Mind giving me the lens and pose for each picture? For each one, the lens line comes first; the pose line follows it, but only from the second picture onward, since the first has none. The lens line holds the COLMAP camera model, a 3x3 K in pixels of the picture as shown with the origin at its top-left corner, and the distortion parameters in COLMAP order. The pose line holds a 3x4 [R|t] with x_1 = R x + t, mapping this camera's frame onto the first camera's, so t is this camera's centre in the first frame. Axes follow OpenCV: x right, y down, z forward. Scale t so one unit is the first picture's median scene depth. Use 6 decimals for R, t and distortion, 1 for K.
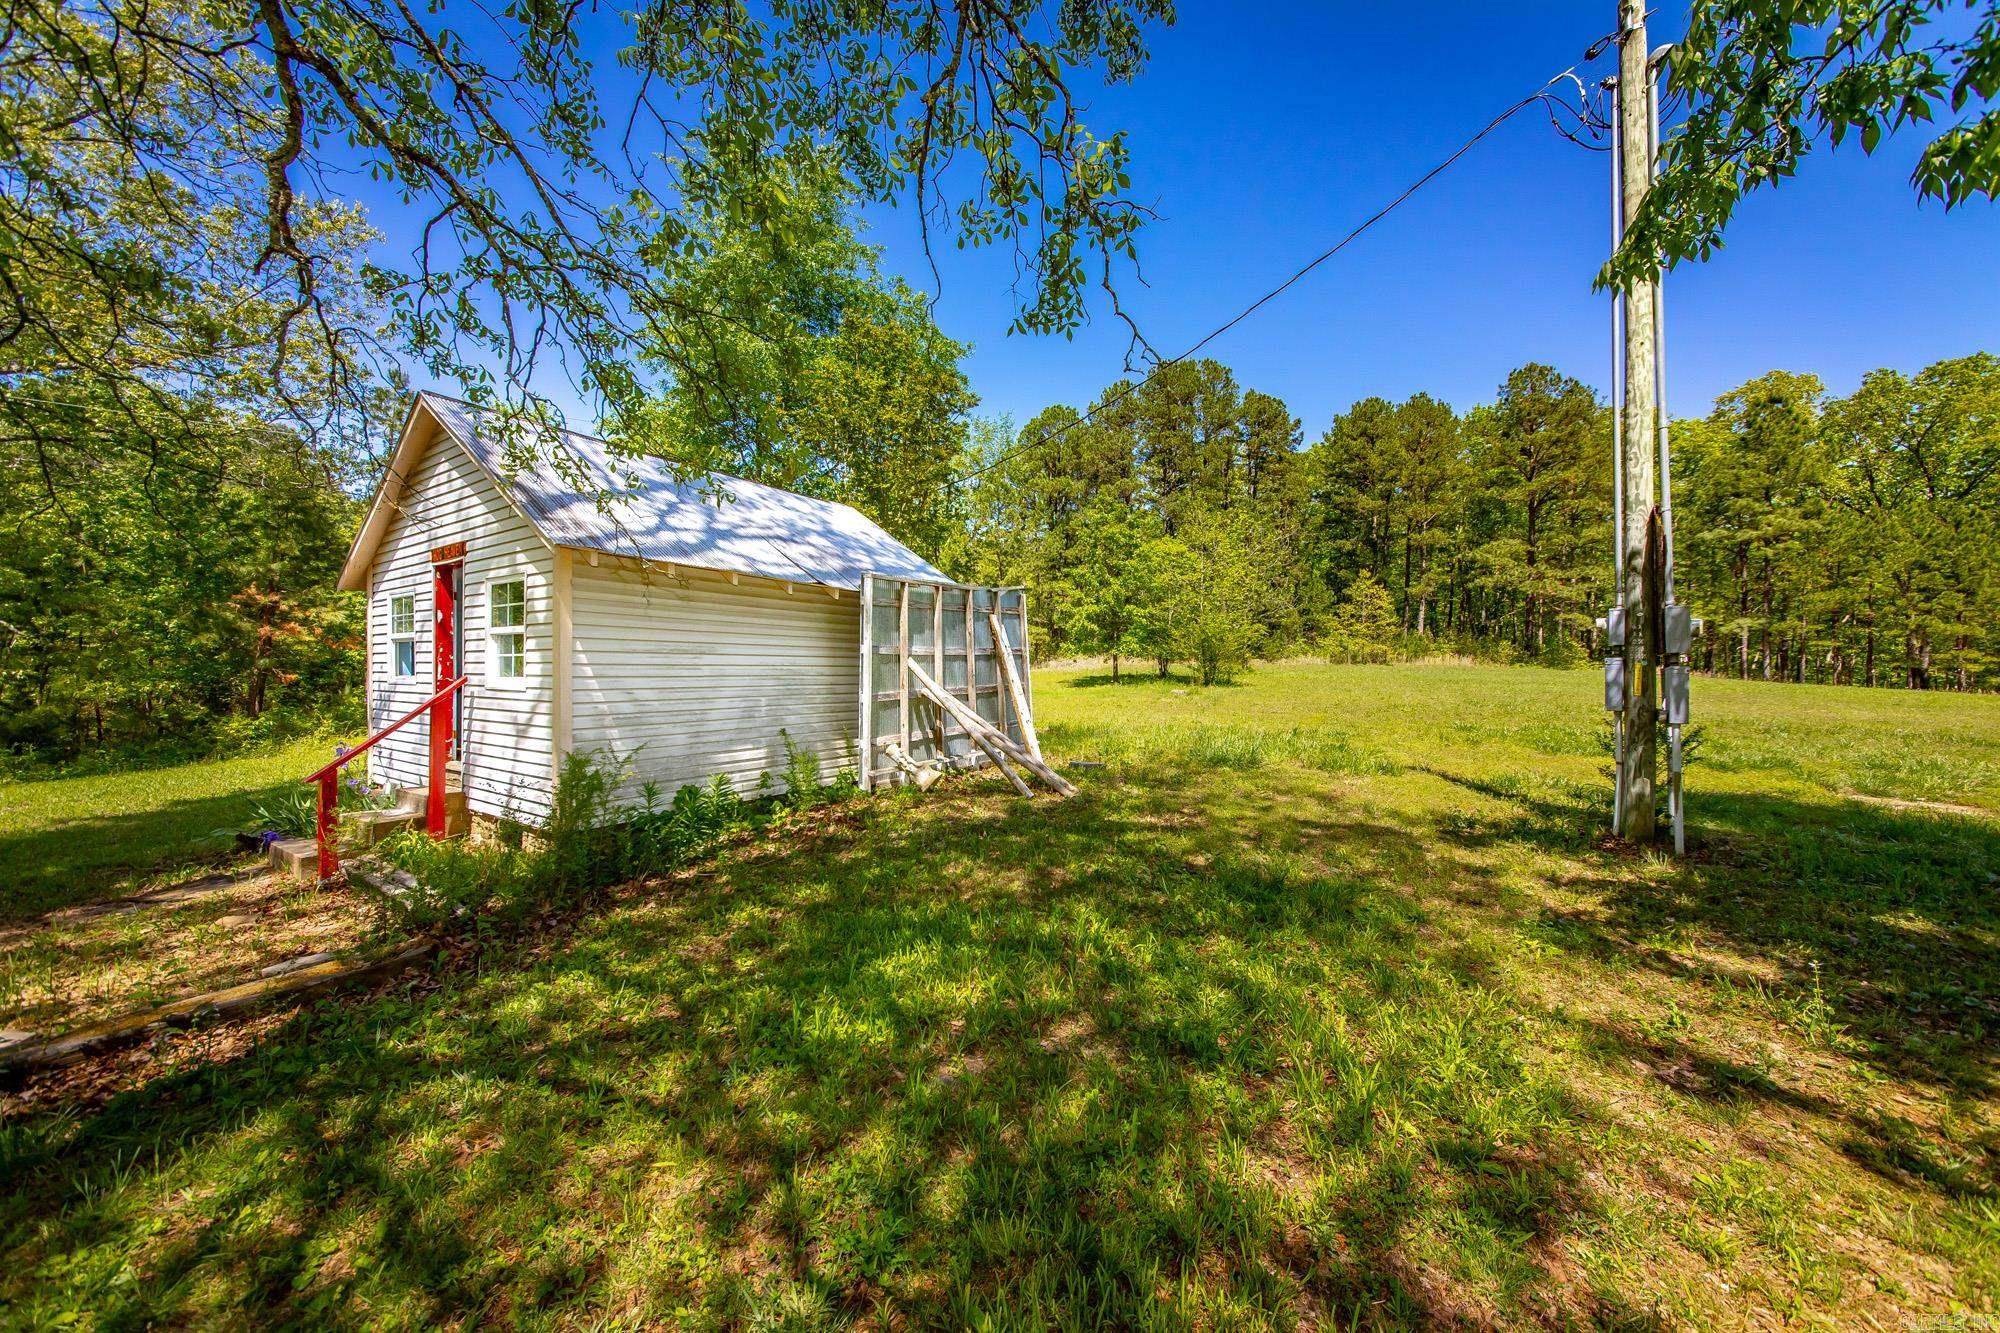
lens RADIAL K [[720.2, 0, 999.0], [0, 720.2, 664.7], [0, 0, 1]] dist [-0.000113, -0.000011]
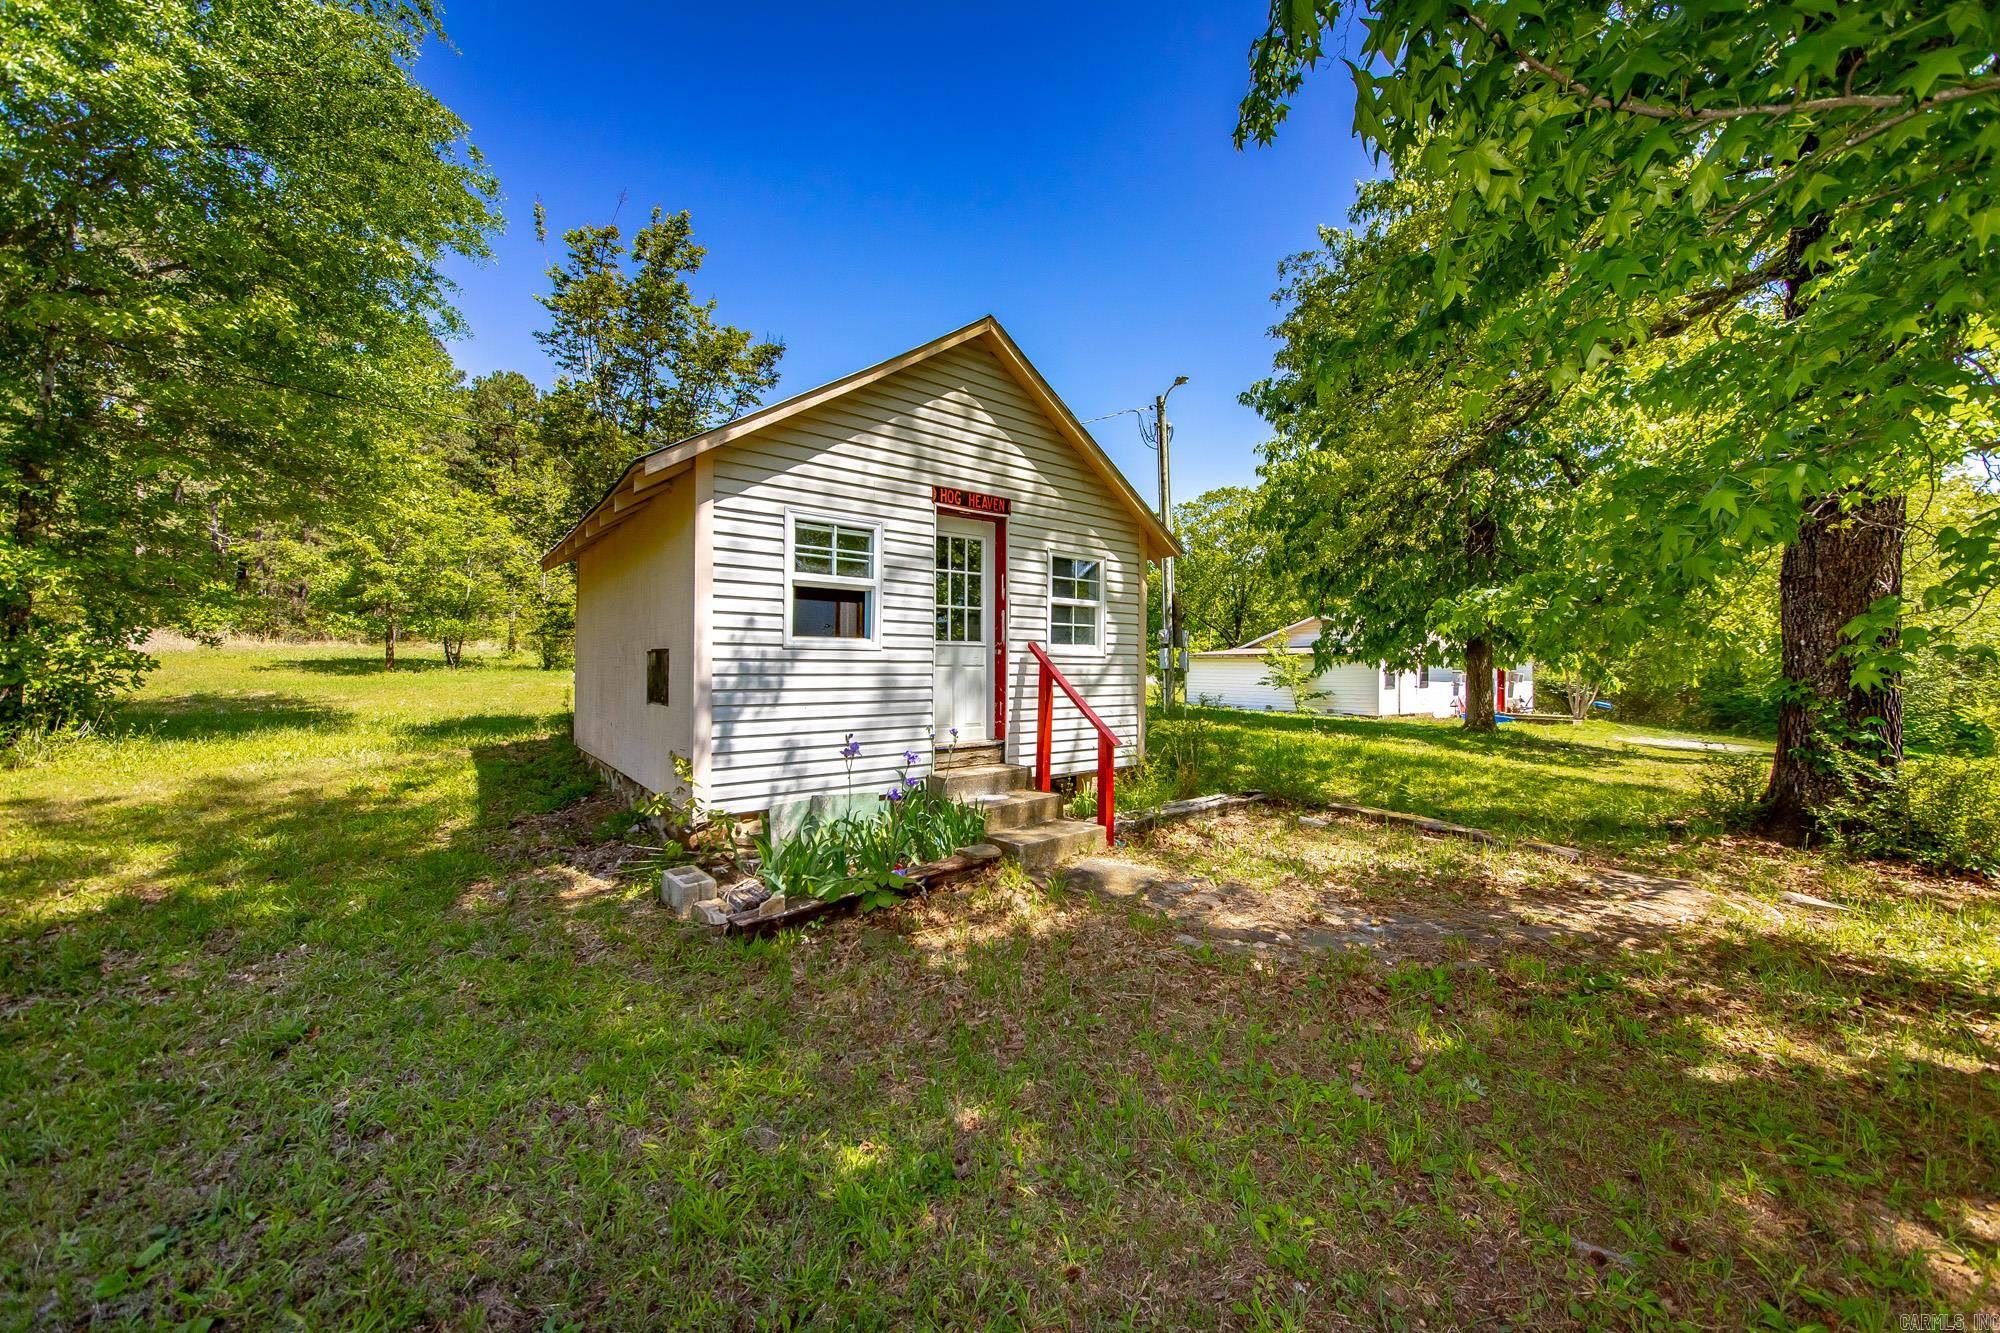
lens RADIAL K [[720.2, 0, 1001.2], [0, 720.2, 666.2], [0, 0, 1]] dist [-0.000113, -0.000011]
pose [[0.277428, -0.004101, 0.960738, -1.703329], [-0.009215, 0.999934, 0.006929, 0.042710], [-0.960702, -0.010776, 0.277372, 0.764261]]
